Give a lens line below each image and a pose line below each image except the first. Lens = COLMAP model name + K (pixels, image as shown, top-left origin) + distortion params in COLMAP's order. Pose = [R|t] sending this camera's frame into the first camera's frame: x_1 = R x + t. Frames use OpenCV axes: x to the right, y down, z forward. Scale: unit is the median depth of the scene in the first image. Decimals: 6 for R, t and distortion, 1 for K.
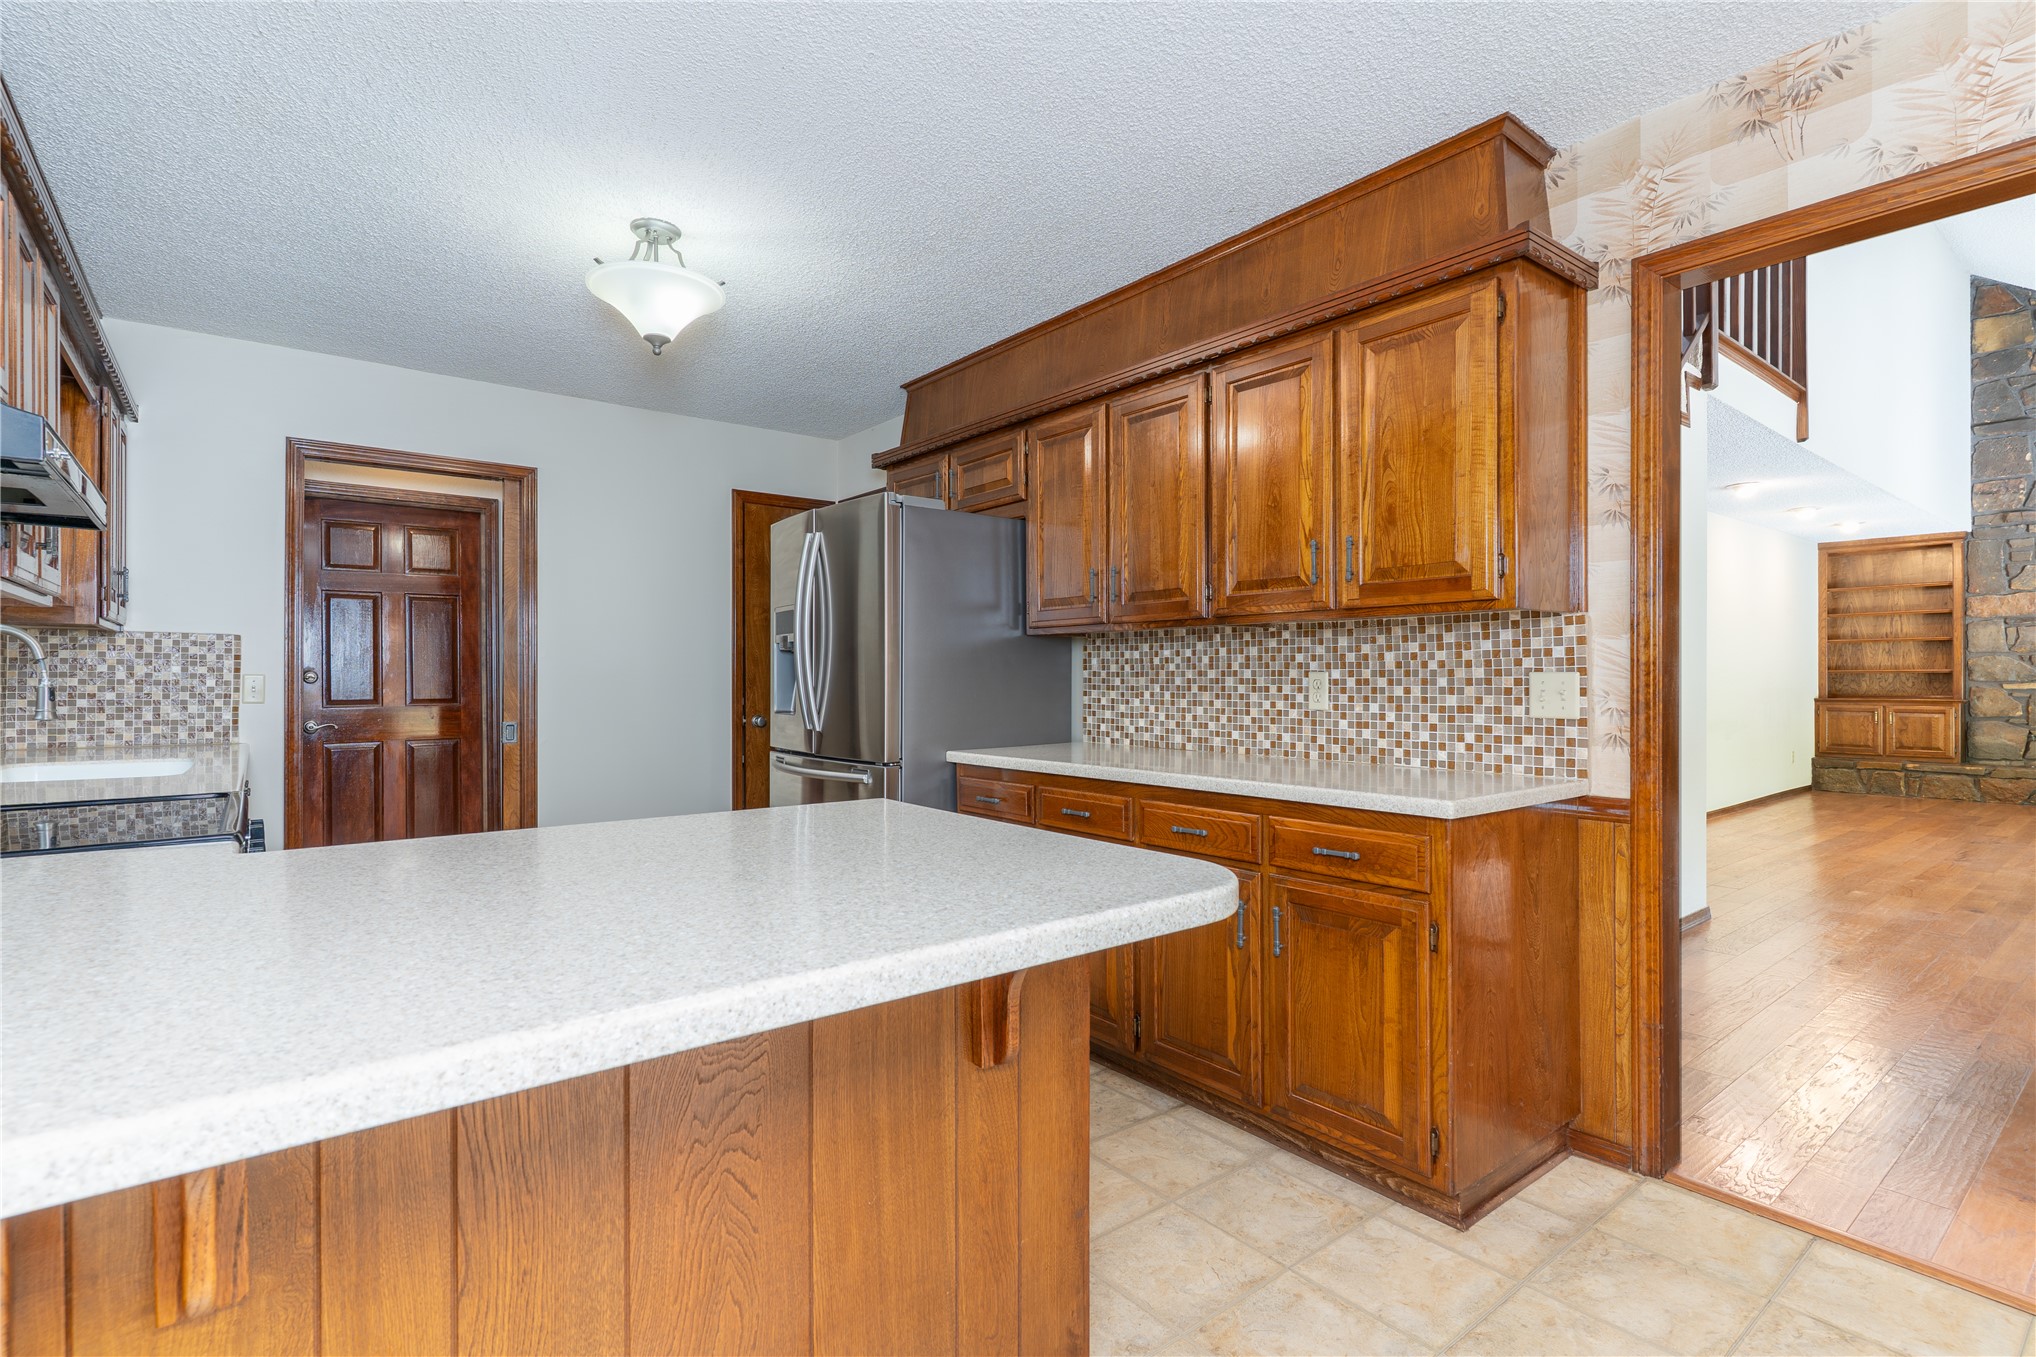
lens RADIAL K [[963.6, 0, 1013.2], [0, 963.6, 680.4], [0, 0, 1]] dist [0.002526, 0.000101]
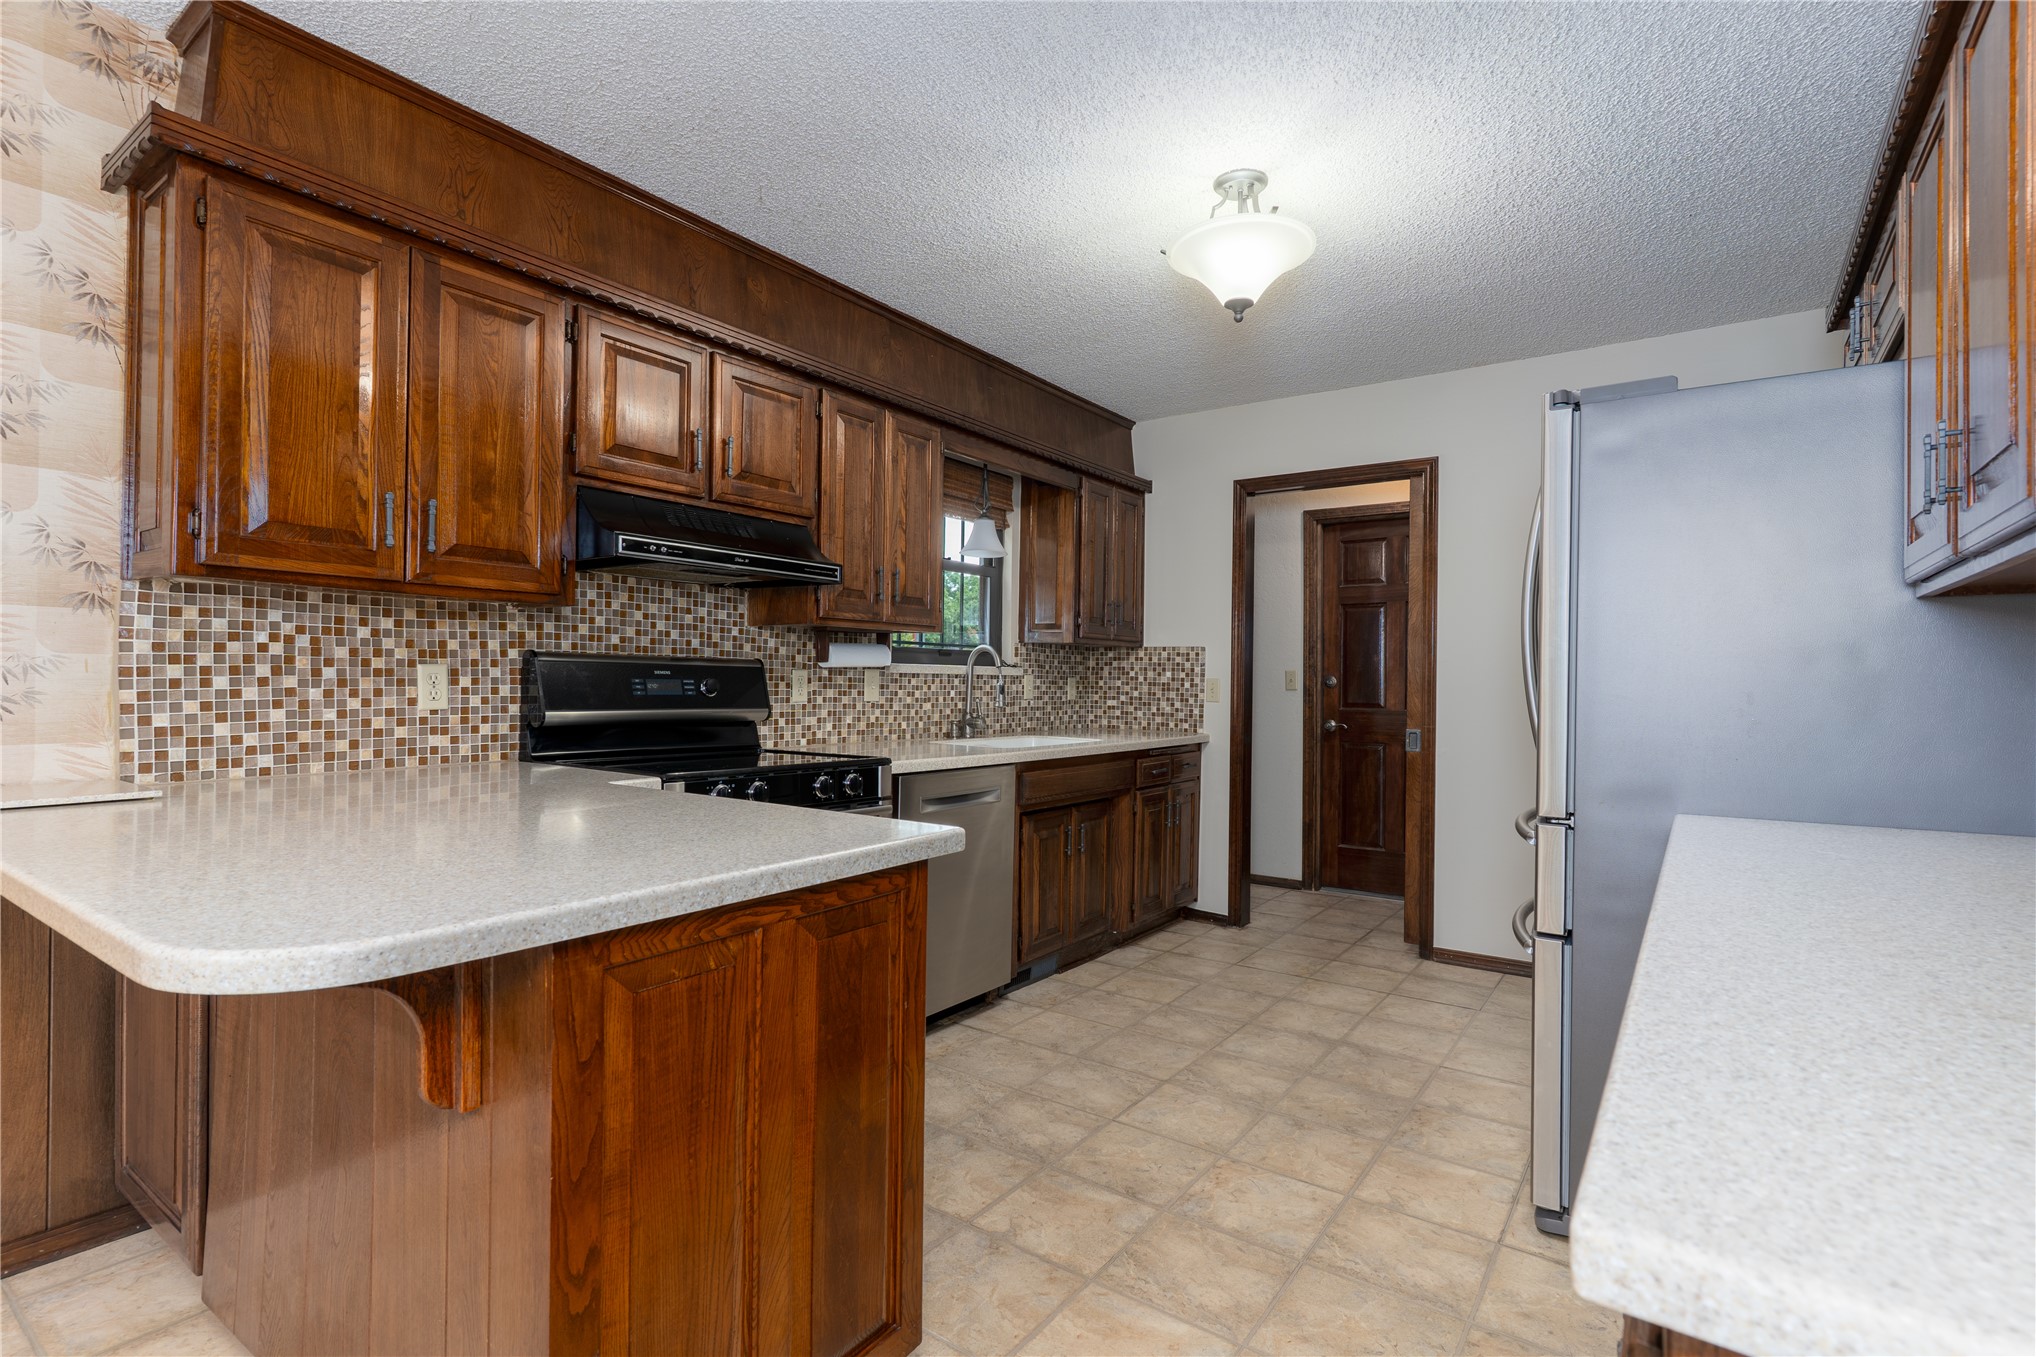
lens RADIAL K [[963.6, 0, 1013.2], [0, 963.6, 680.4], [0, 0, 1]] dist [0.002526, 0.000101]
pose [[0.280341, -0.000517, -0.959900, 0.349194], [-0.012901, 0.999908, -0.004307, 0.005013], [0.959814, 0.013591, 0.280308, 0.433484]]
